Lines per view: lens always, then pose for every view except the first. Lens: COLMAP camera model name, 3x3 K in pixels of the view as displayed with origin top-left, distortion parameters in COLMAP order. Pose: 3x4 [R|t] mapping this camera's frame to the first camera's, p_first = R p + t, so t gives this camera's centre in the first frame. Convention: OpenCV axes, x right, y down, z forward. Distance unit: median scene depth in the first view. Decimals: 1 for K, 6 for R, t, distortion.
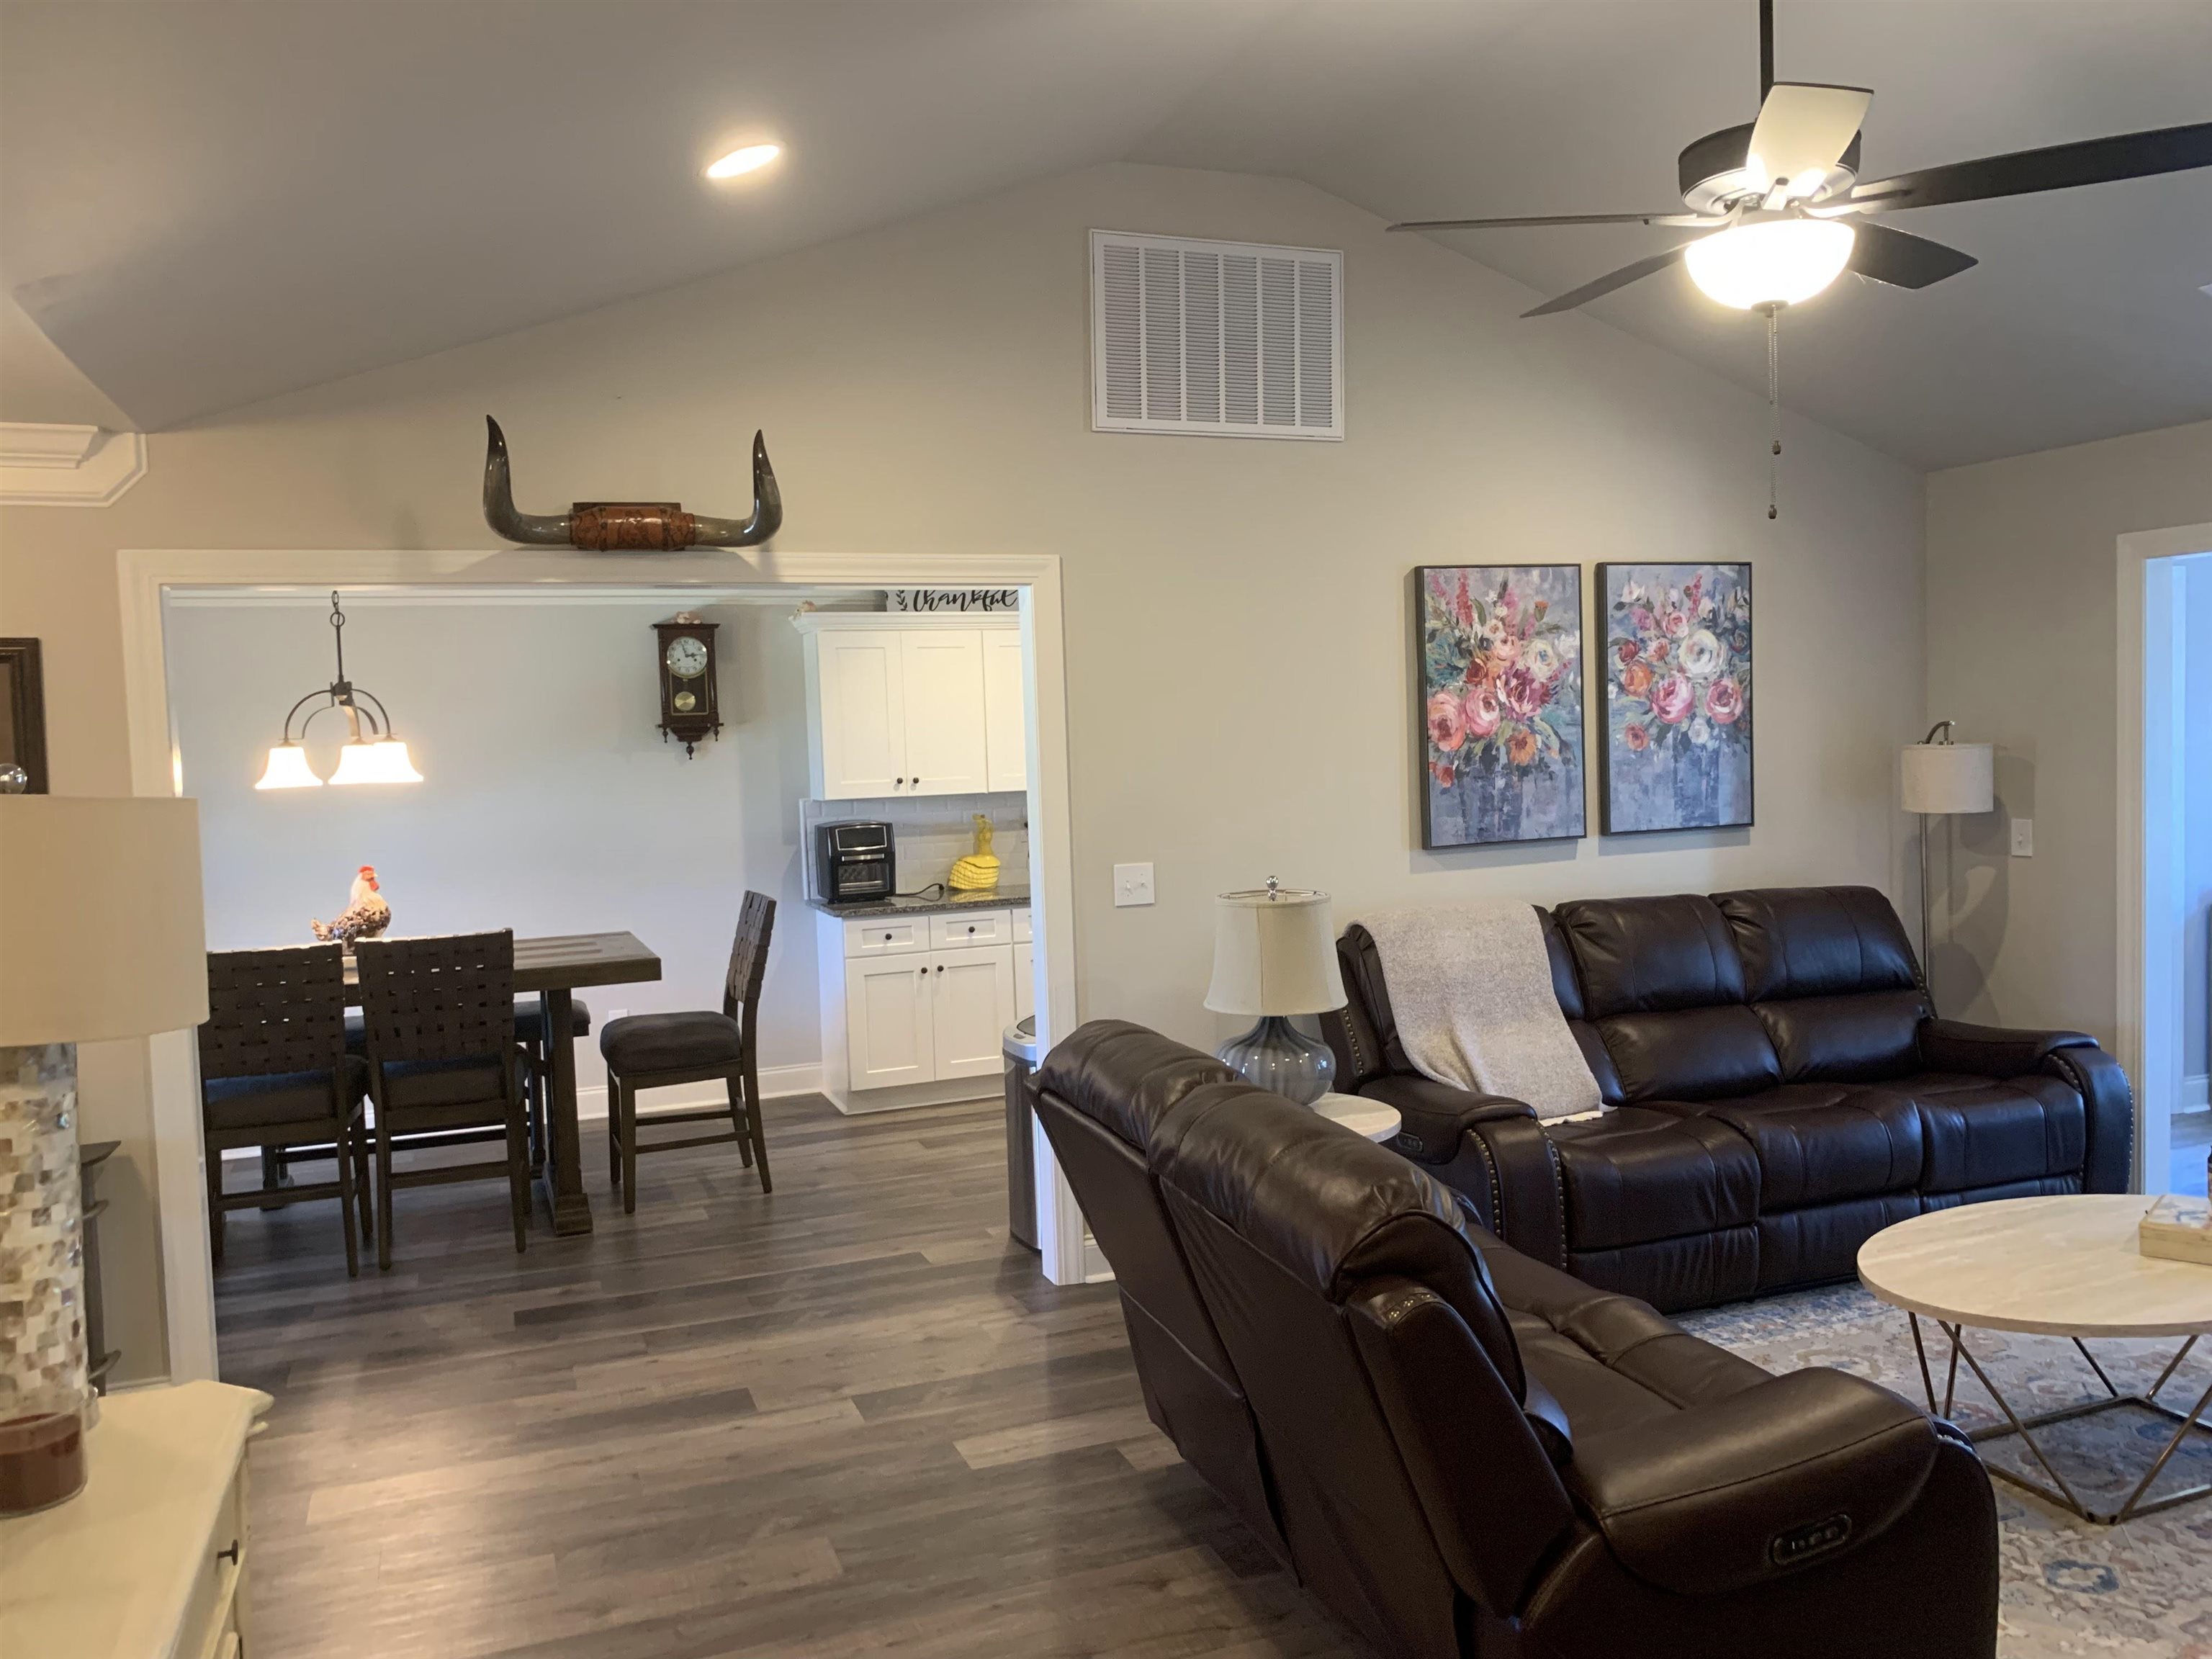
lens RADIAL K [[1706.4, 0, 1097.0], [0, 1706.4, 823.2], [0, 0, 1]] dist [0.045159, -0.072196]
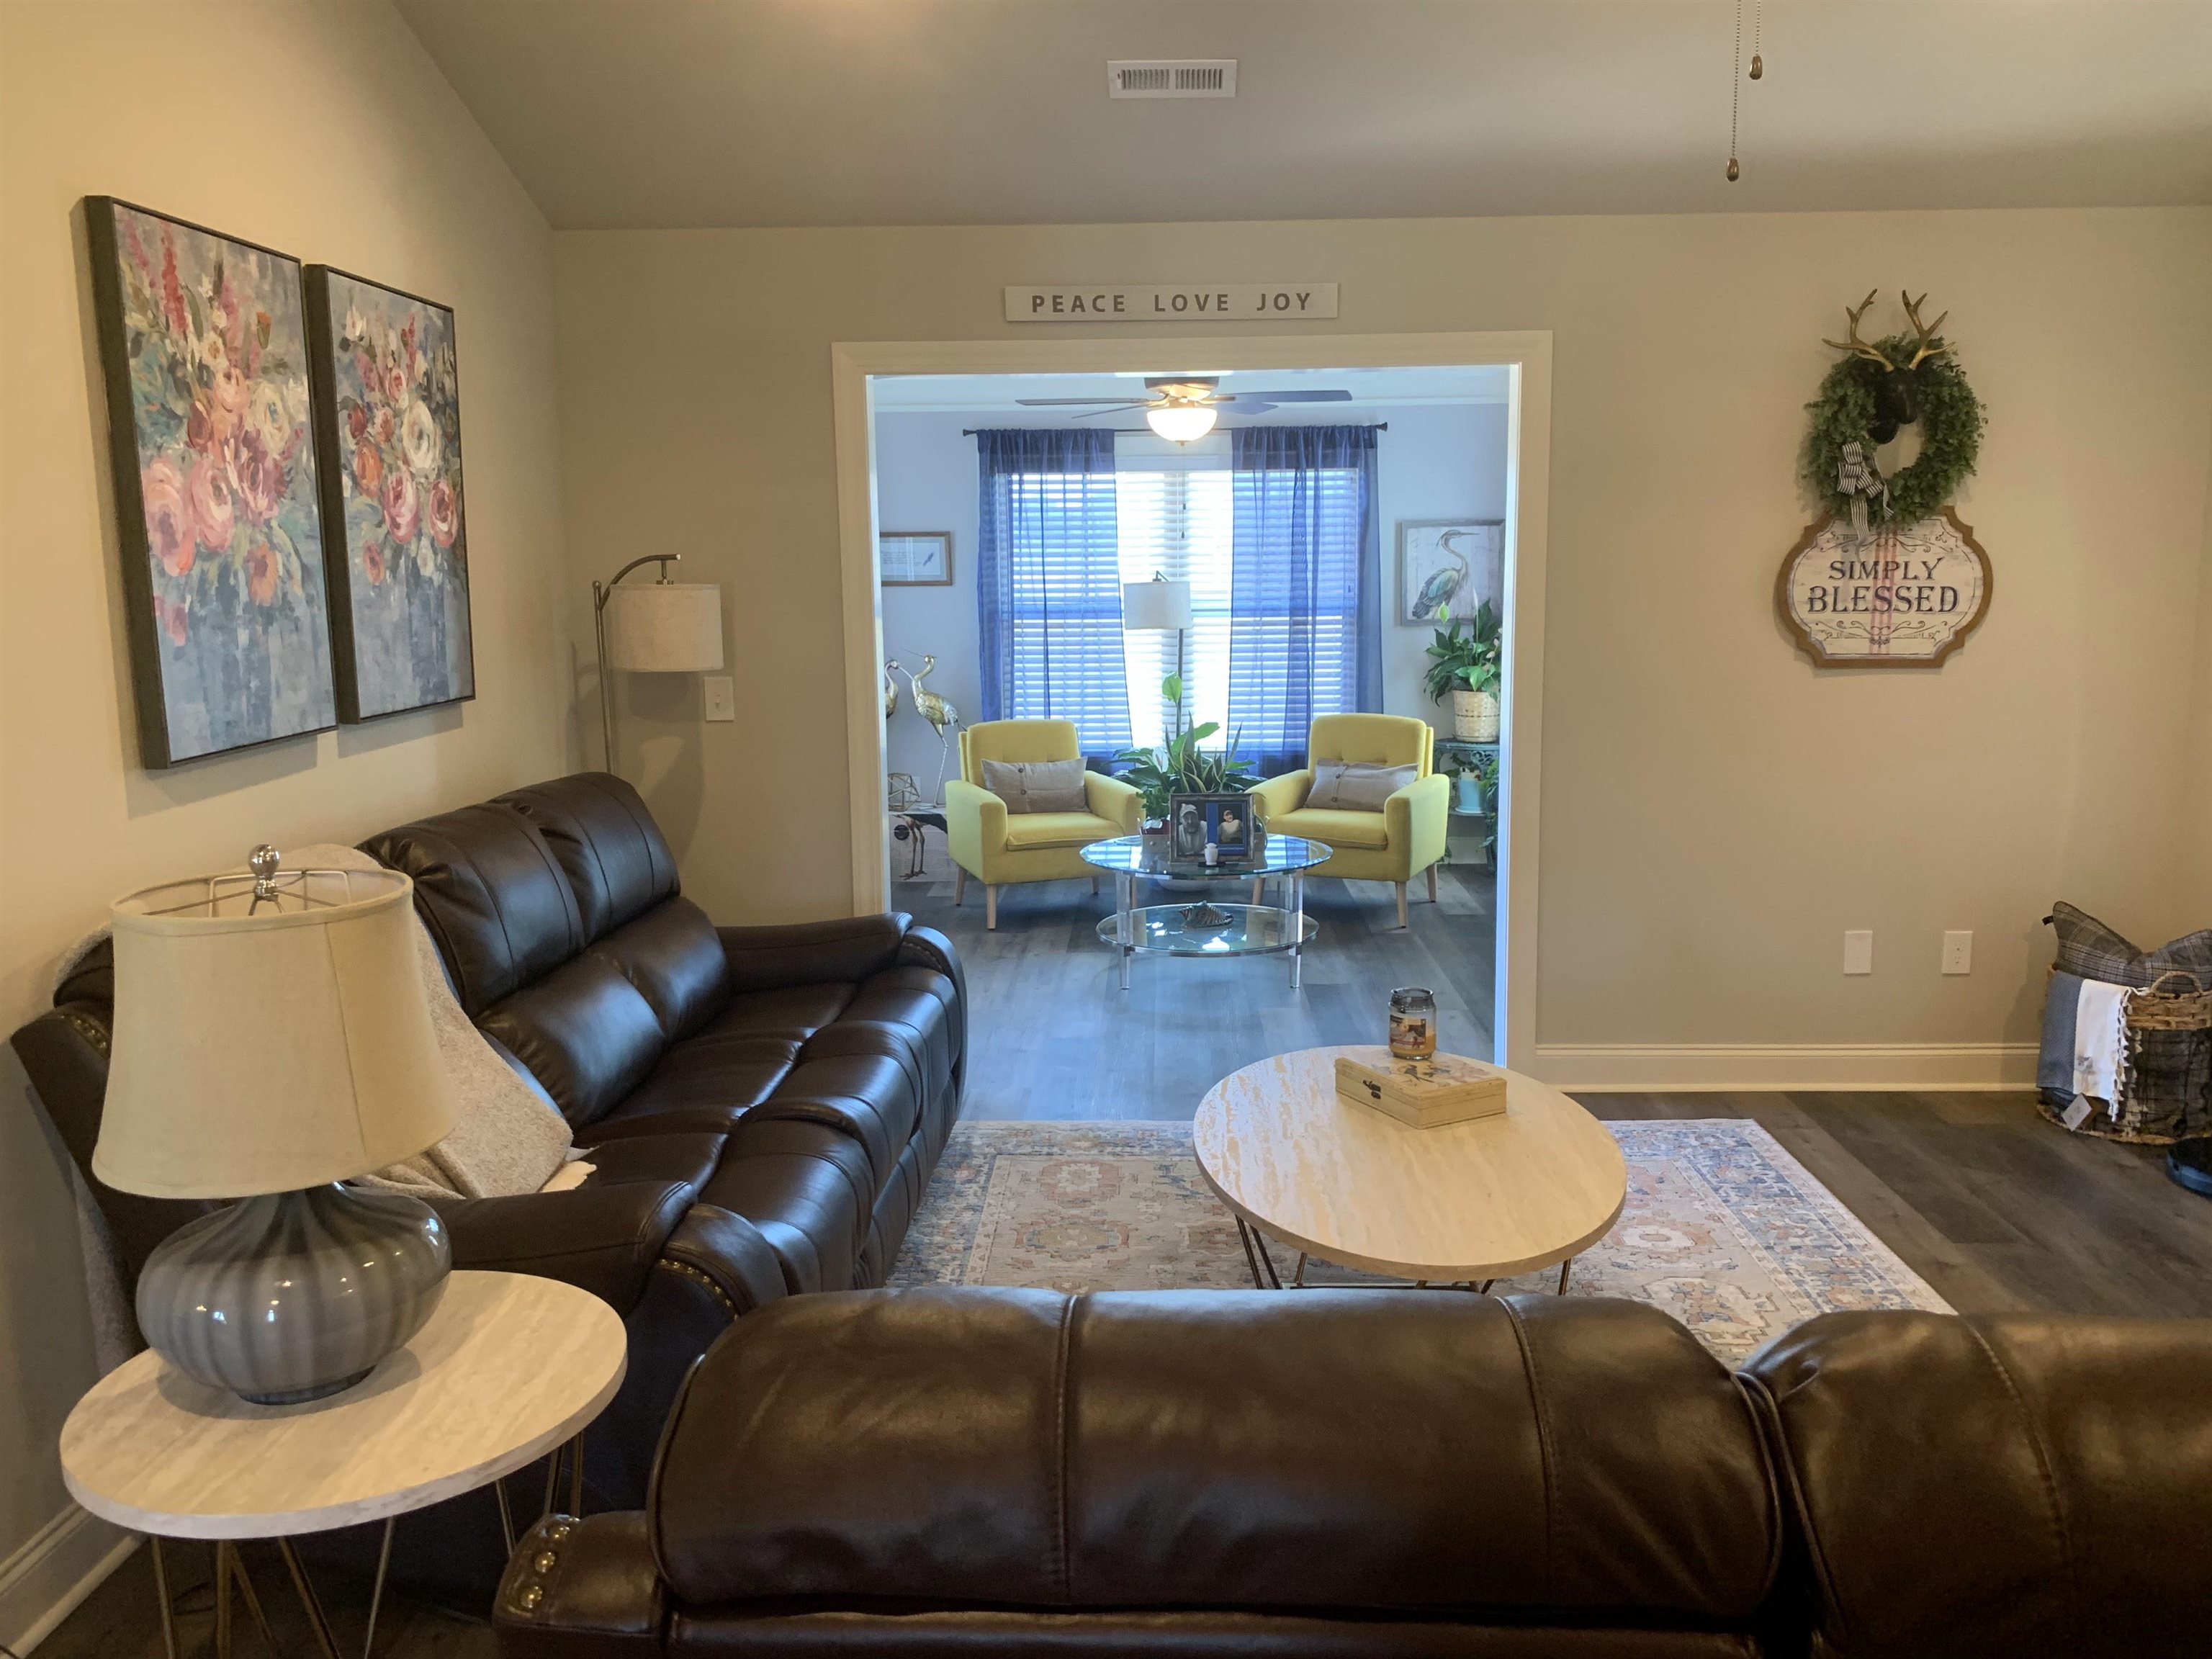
lens RADIAL K [[1706.4, 0, 1108.5], [0, 1706.4, 809.3], [0, 0, 1]] dist [0.045159, -0.072196]
pose [[0.382217, -0.105796, 0.917996, -0.169686], [0.055290, 0.994263, 0.091565, -0.003717], [-0.922417, 0.015758, 0.385874, 0.526457]]
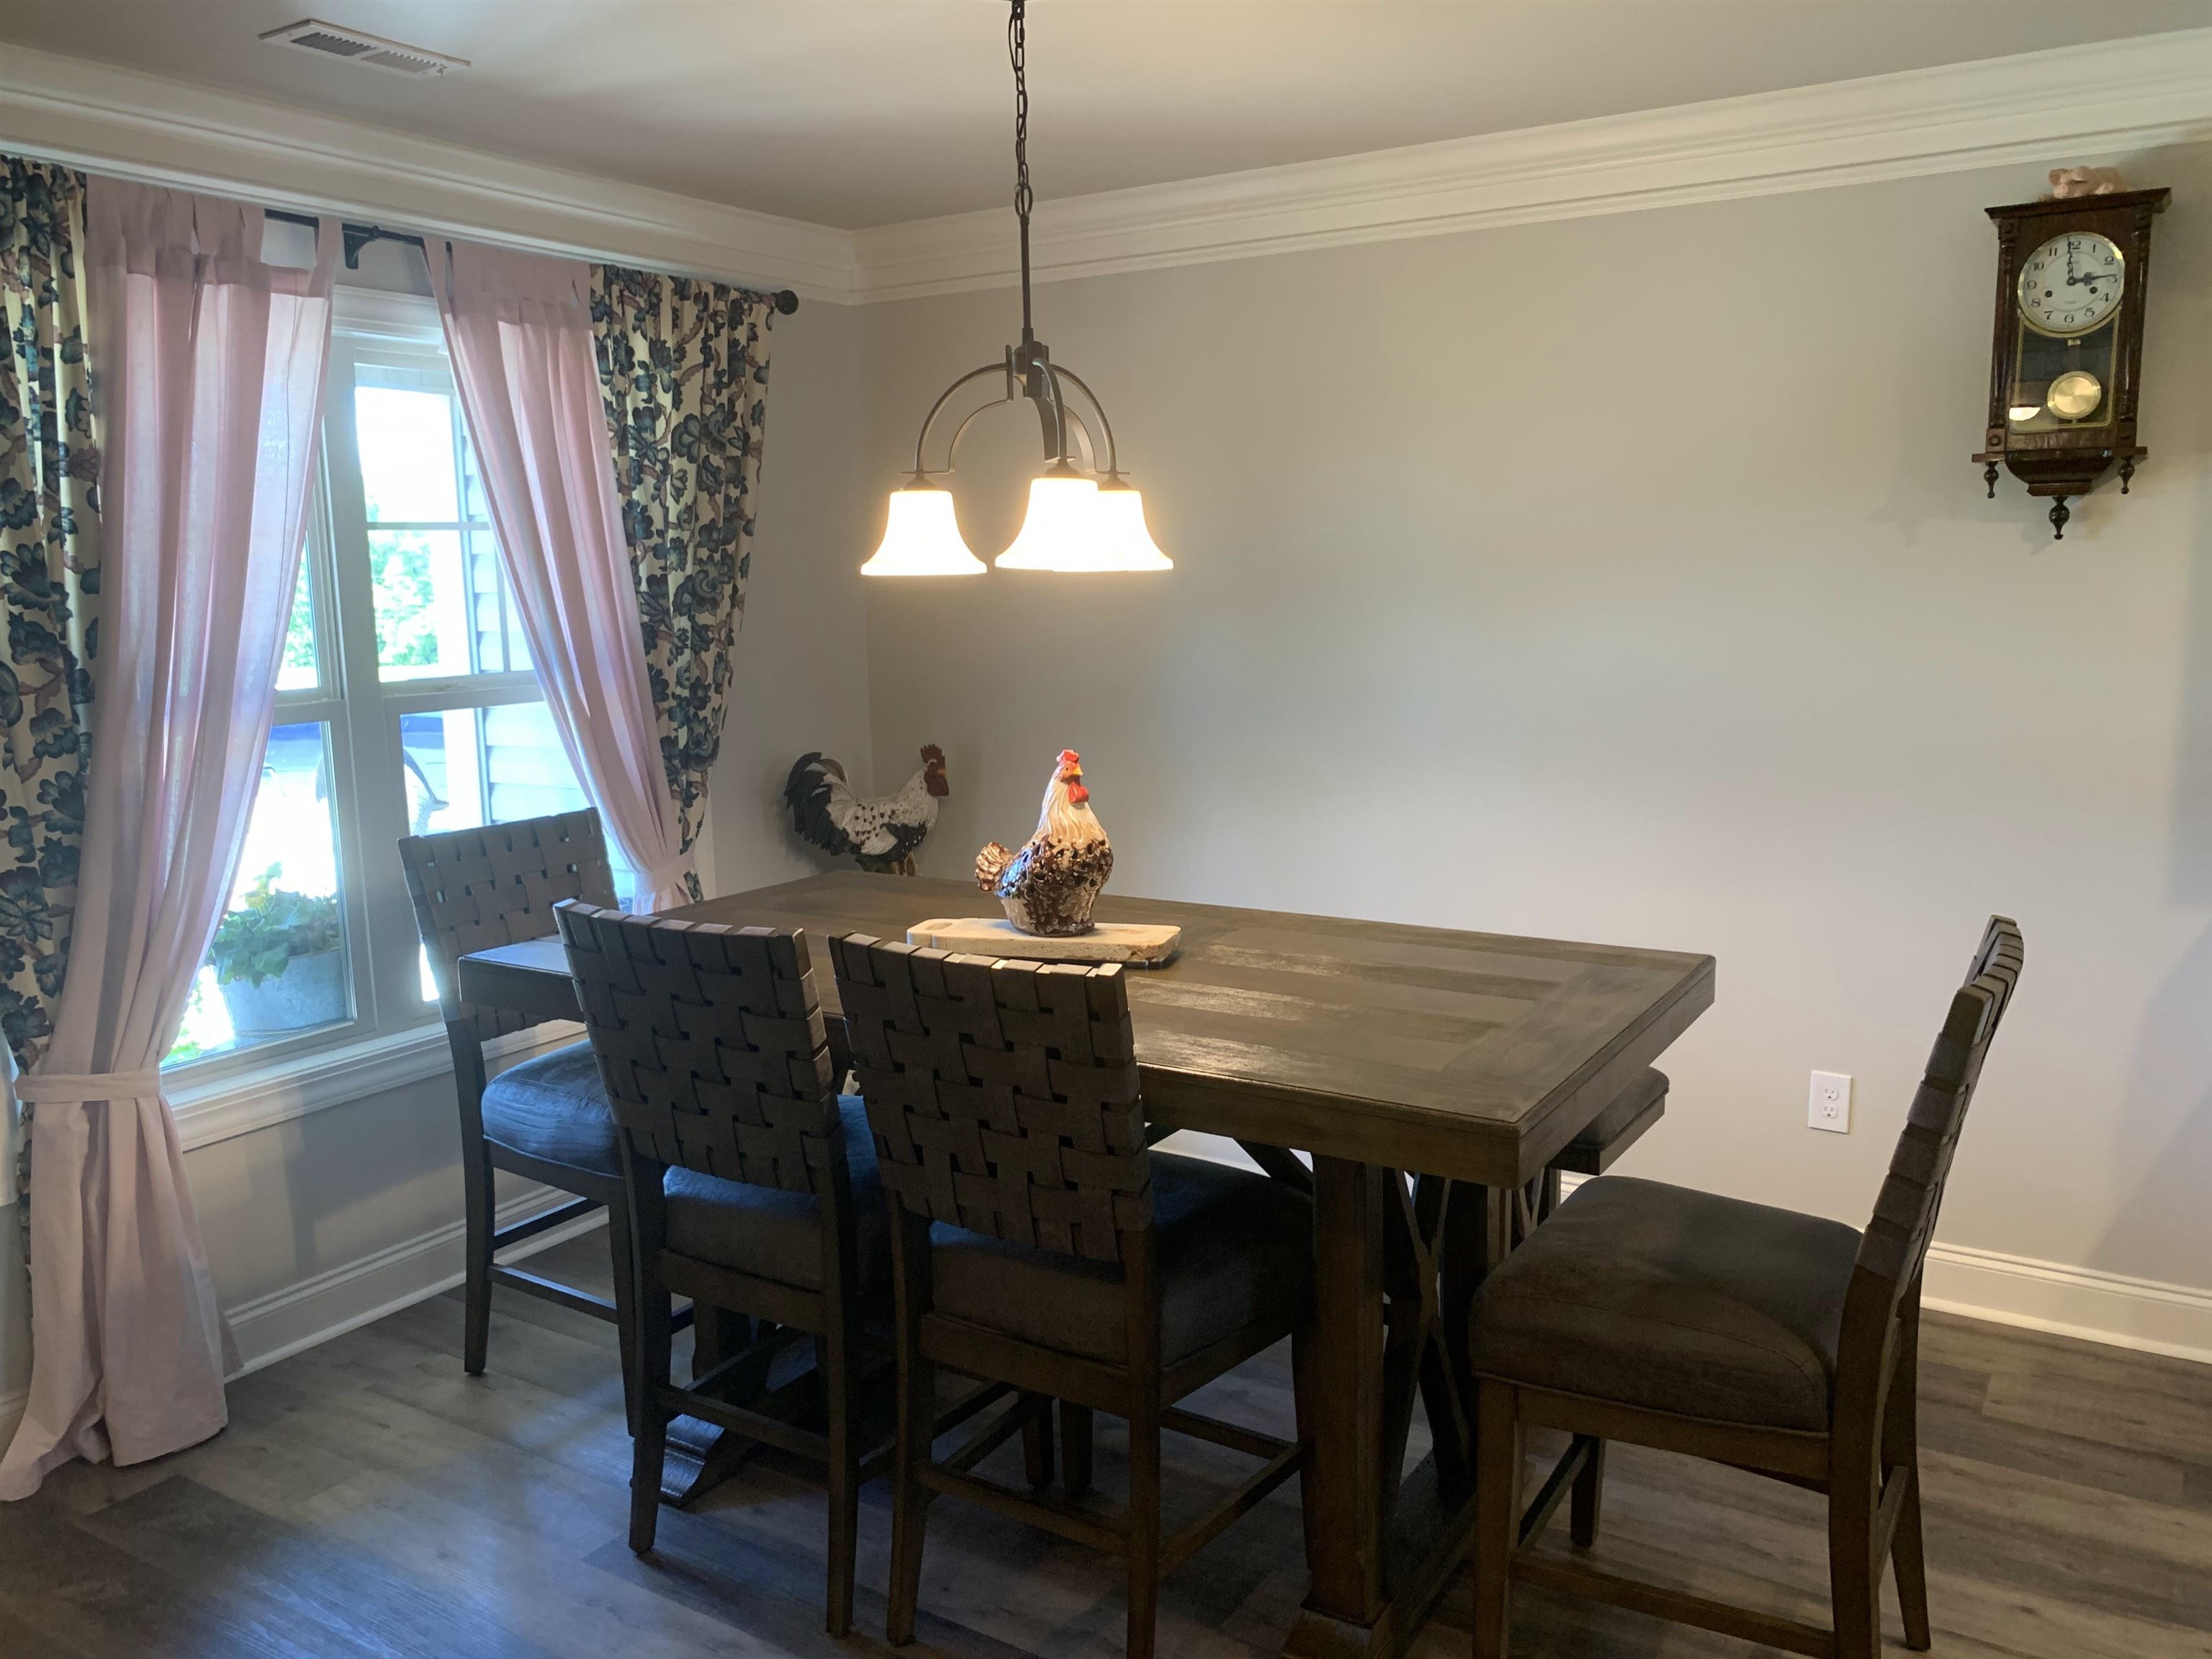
lens RADIAL K [[1706.4, 0, 1170.2], [0, 1706.4, 829.2], [0, 0, 1]] dist [0.045159, -0.072196]
pose [[0.612991, 0.138707, -0.777819, -0.048201], [-0.049295, 0.989265, 0.137564, -0.019957], [0.788551, -0.045983, 0.613248, 0.781027]]
